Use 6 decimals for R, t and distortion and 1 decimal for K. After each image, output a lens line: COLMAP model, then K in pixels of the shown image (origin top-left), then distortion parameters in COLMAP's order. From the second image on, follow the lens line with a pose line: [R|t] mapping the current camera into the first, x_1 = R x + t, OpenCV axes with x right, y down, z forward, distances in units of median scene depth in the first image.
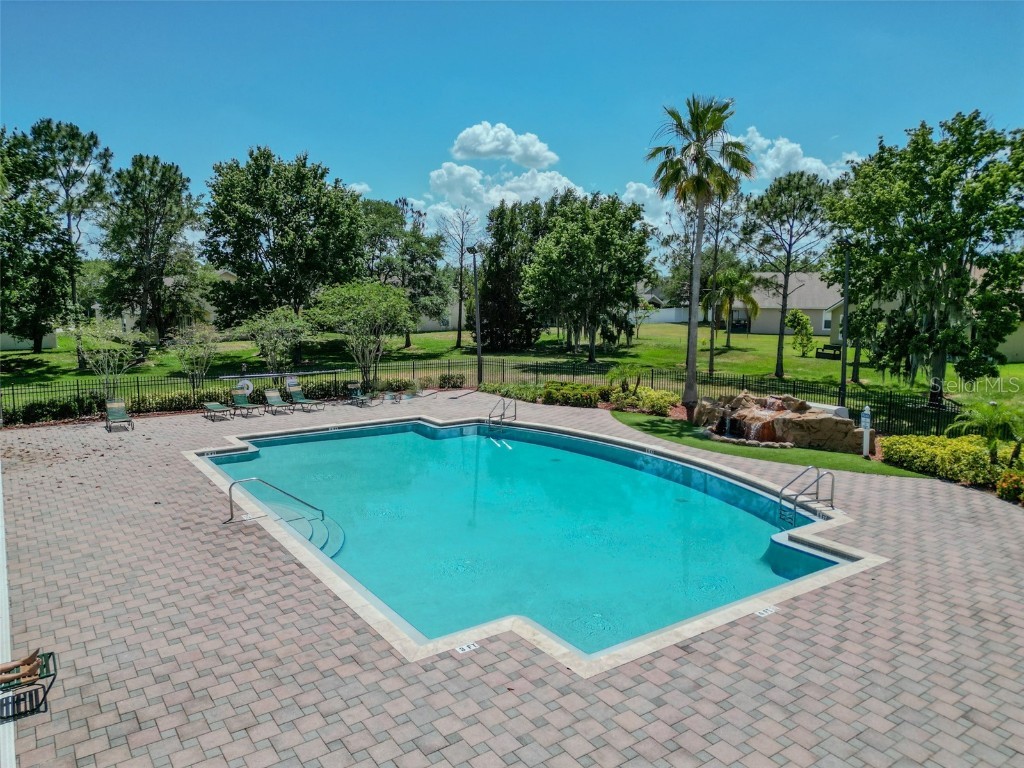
lens RADIAL K [[719.0, 0, 504.0], [0, 719.0, 393.2], [0, 0, 1]] dist [0.049654, -0.007463]
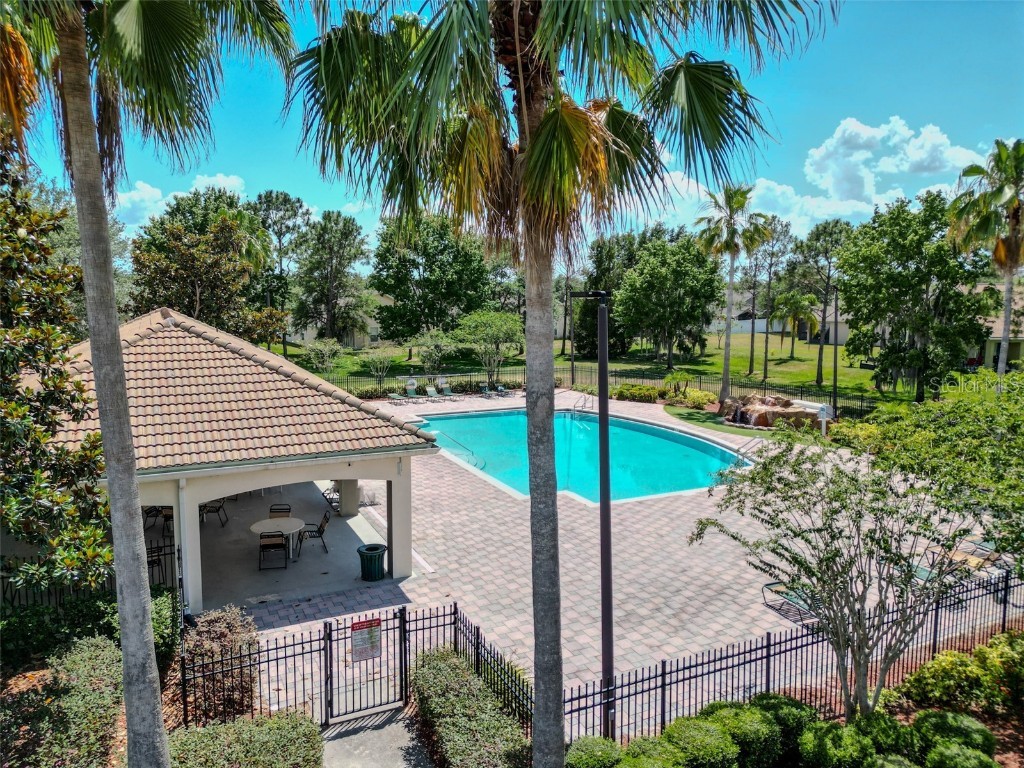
lens RADIAL K [[719.0, 0, 506.0], [0, 719.0, 385.9], [0, 0, 1]] dist [0.049654, -0.007463]
pose [[0.987921, 0.017383, -0.153981, 0.040239], [-0.019352, 0.999749, -0.011300, 0.005720], [0.153746, 0.014143, 0.988009, -0.288631]]
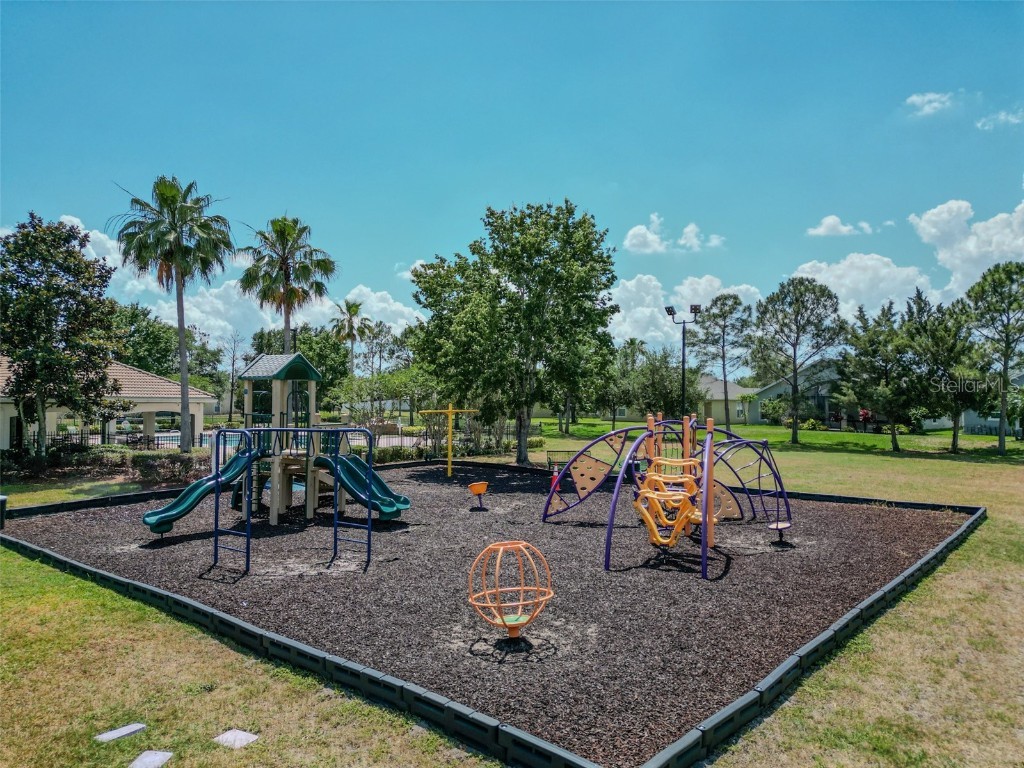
lens RADIAL K [[719.0, 0, 510.4], [0, 719.0, 391.2], [0, 0, 1]] dist [0.049654, -0.007463]
pose [[0.946621, 0.003196, 0.322333, 0.003079], [0.045284, 0.988716, -0.142792, 0.166962], [-0.319152, 0.149766, 0.935795, -0.879949]]
